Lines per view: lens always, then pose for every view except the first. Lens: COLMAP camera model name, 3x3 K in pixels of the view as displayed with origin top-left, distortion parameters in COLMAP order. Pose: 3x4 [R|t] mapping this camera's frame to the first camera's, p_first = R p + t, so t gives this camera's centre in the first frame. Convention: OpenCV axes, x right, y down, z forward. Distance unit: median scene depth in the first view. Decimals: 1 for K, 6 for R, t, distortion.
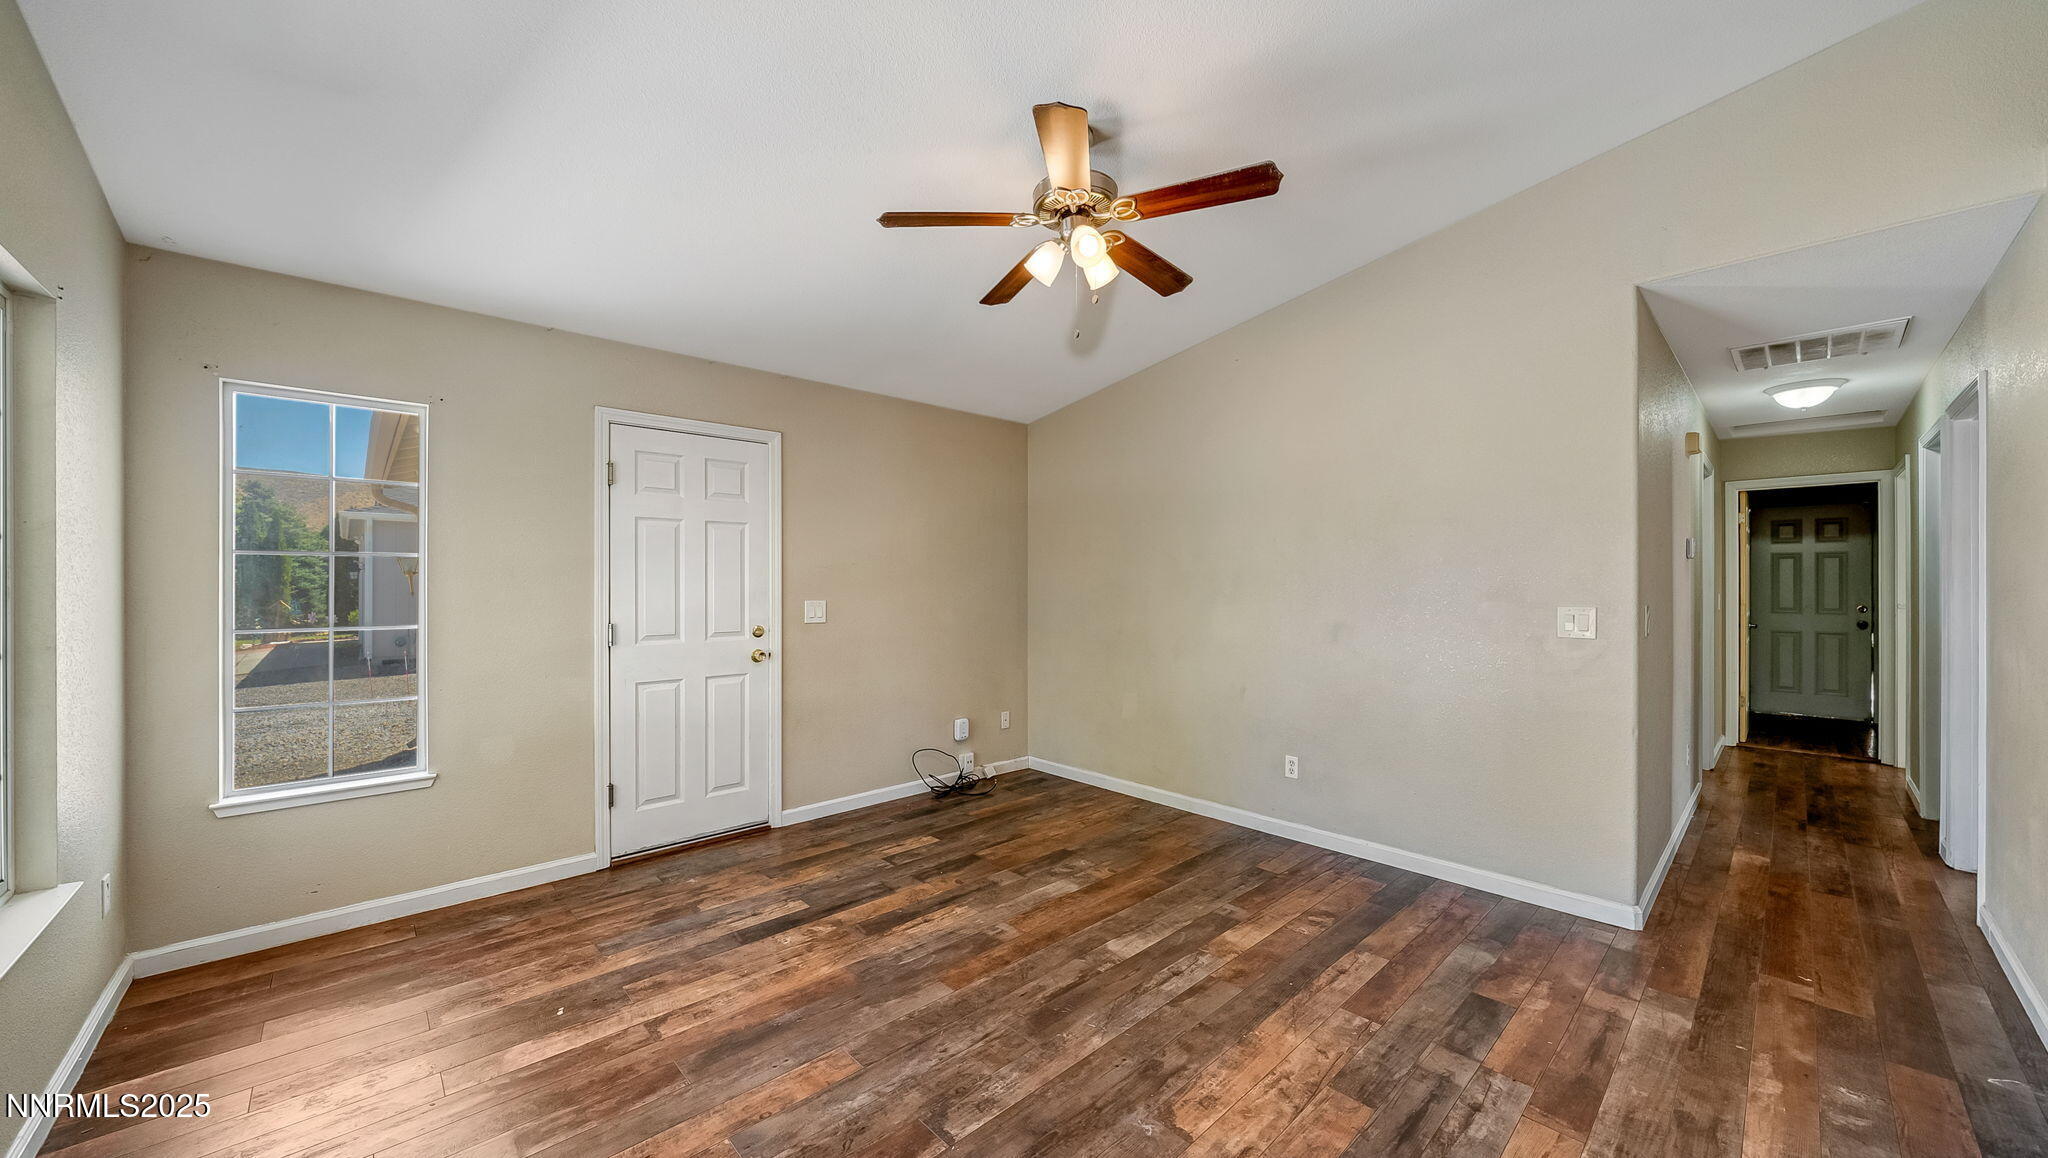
lens RADIAL K [[699.7, 0, 987.3], [0, 699.7, 588.7], [0, 0, 1]] dist [-0.000594, -0.000030]
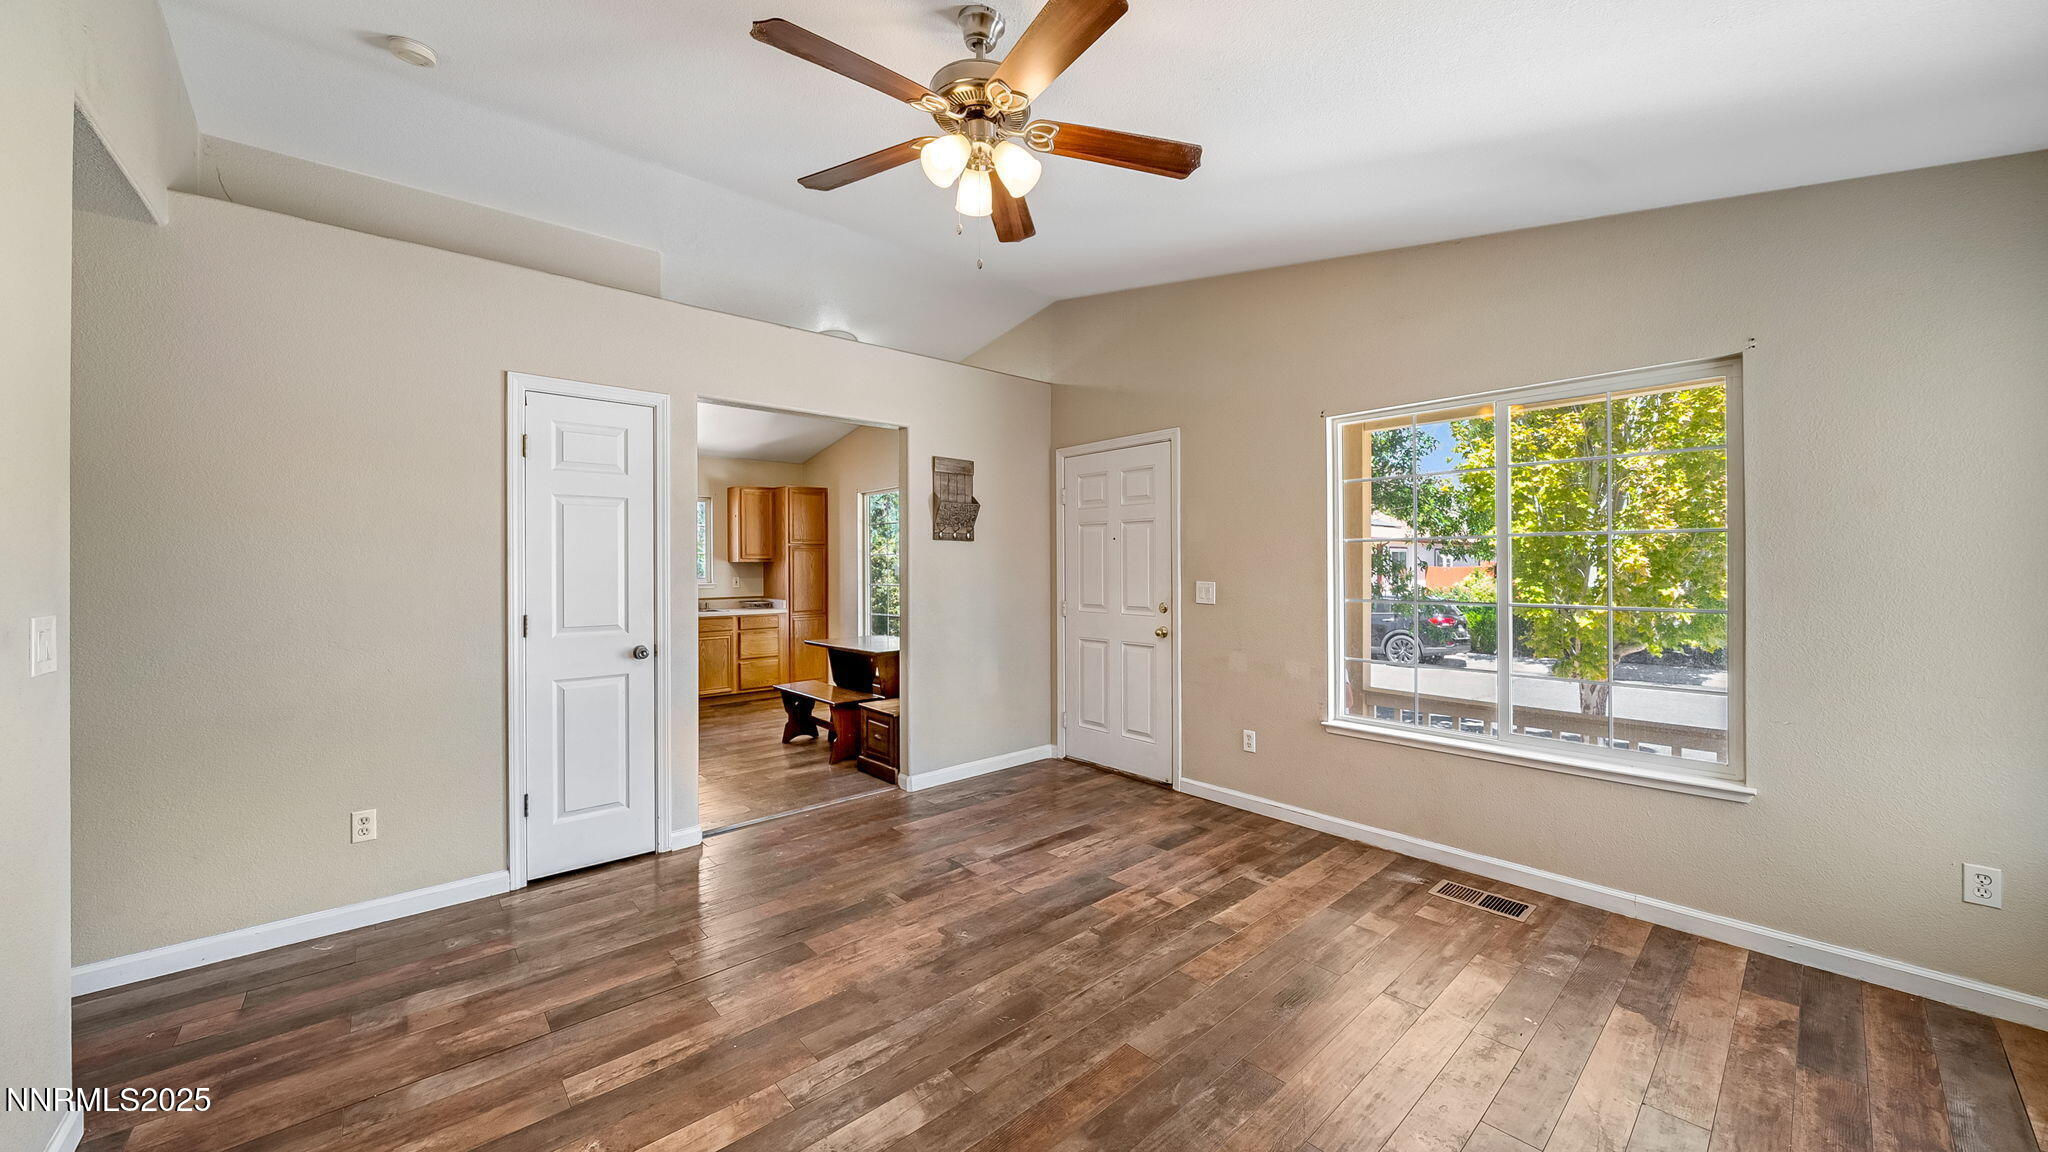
lens RADIAL K [[726.4, 0, 1030.0], [0, 726.4, 583.1], [0, 0, 1]] dist [-0.000616, -0.000141]
pose [[-0.999304, 0.006951, -0.036653, 0.072048], [0.005875, 0.999550, 0.029399, -0.018167], [0.036841, 0.029163, -0.998896, 1.325357]]
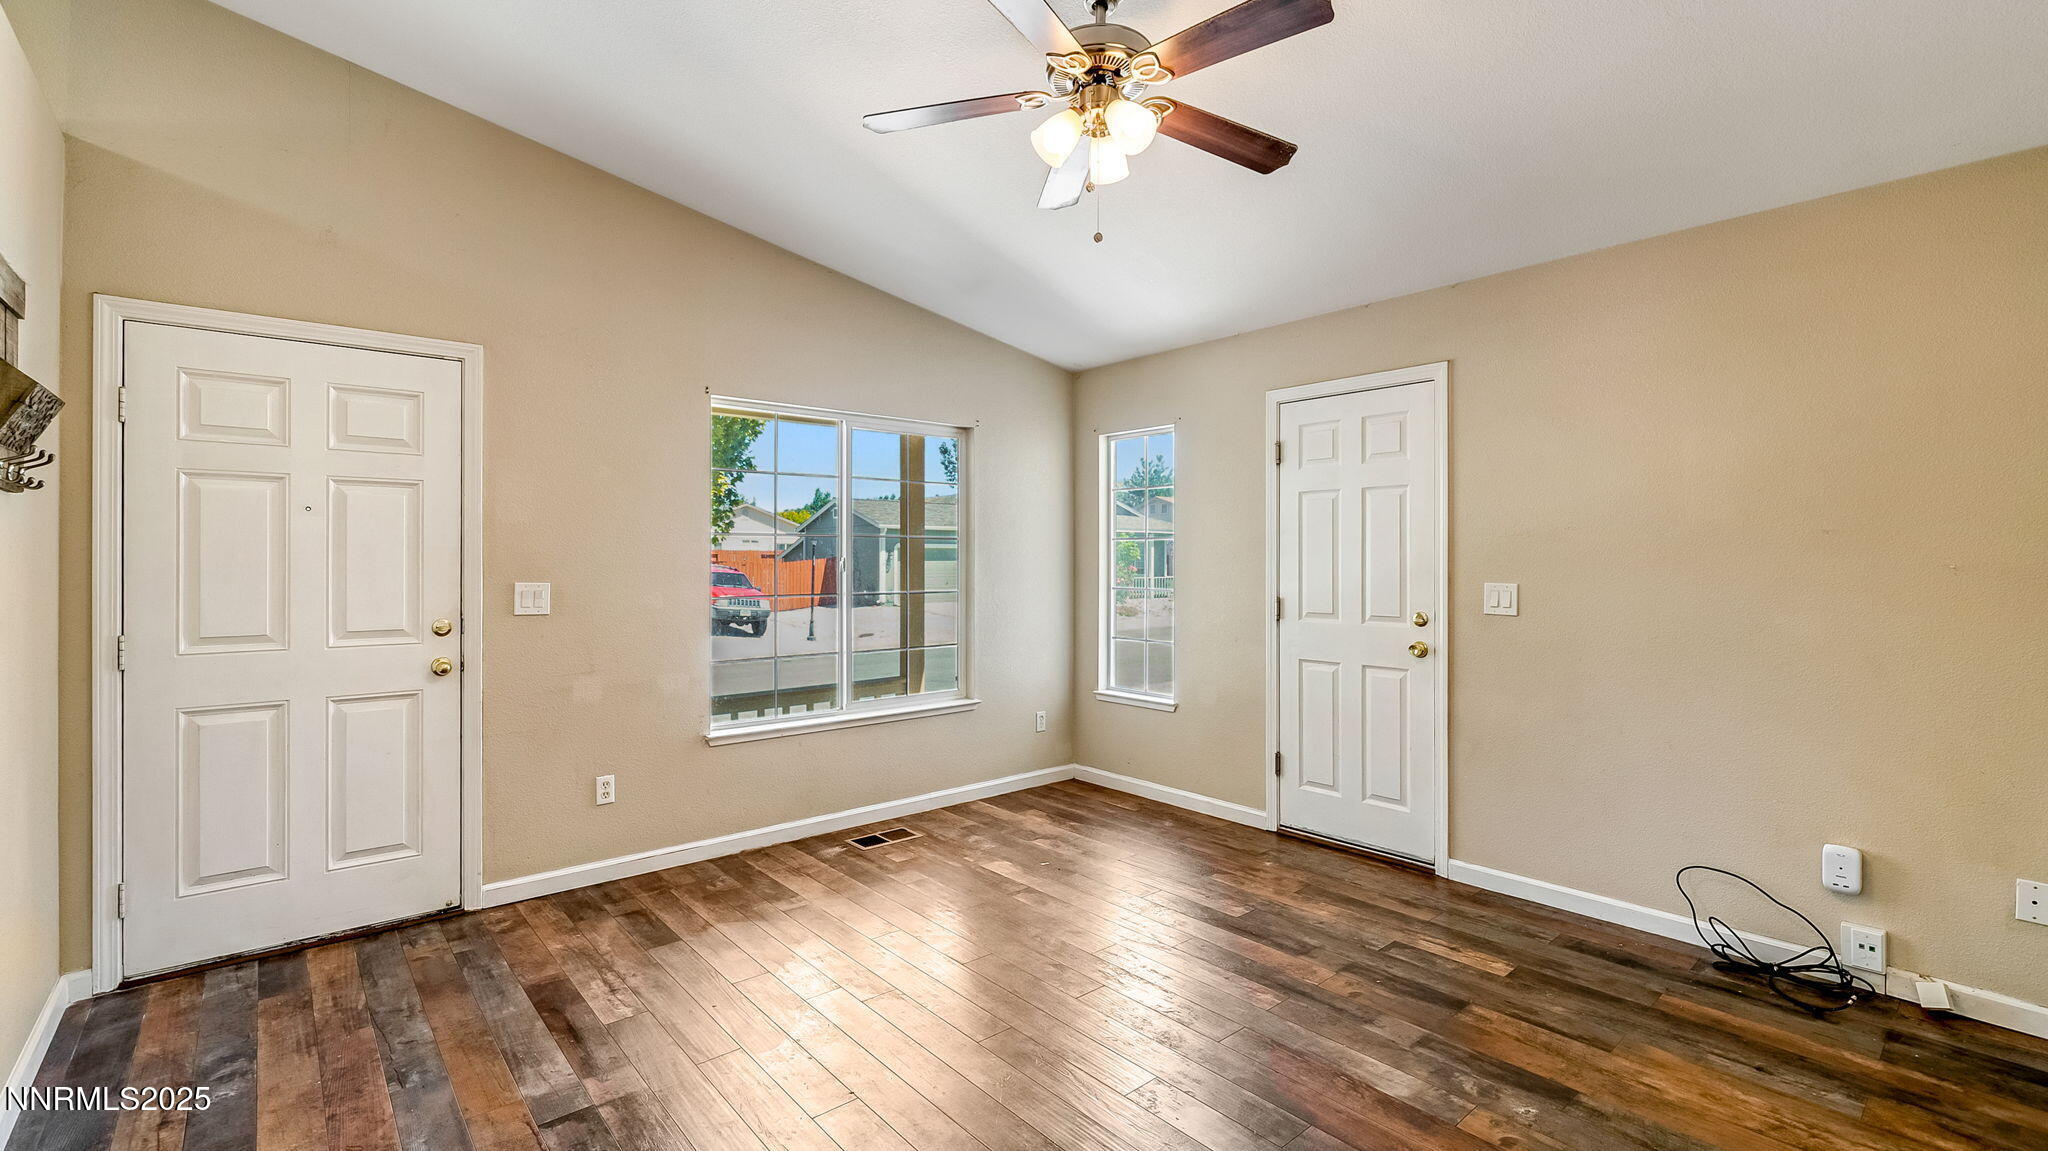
lens RADIAL K [[868.1, 0, 1024.0], [0, 868.1, 575.5], [0, 0, 1]] dist [-0.000817, -0.000033]
pose [[-0.002133, 0.017383, -0.999847, 0.774606], [0.001190, 0.999848, 0.017380, -0.006548], [0.999997, -0.001153, -0.002154, 0.653843]]
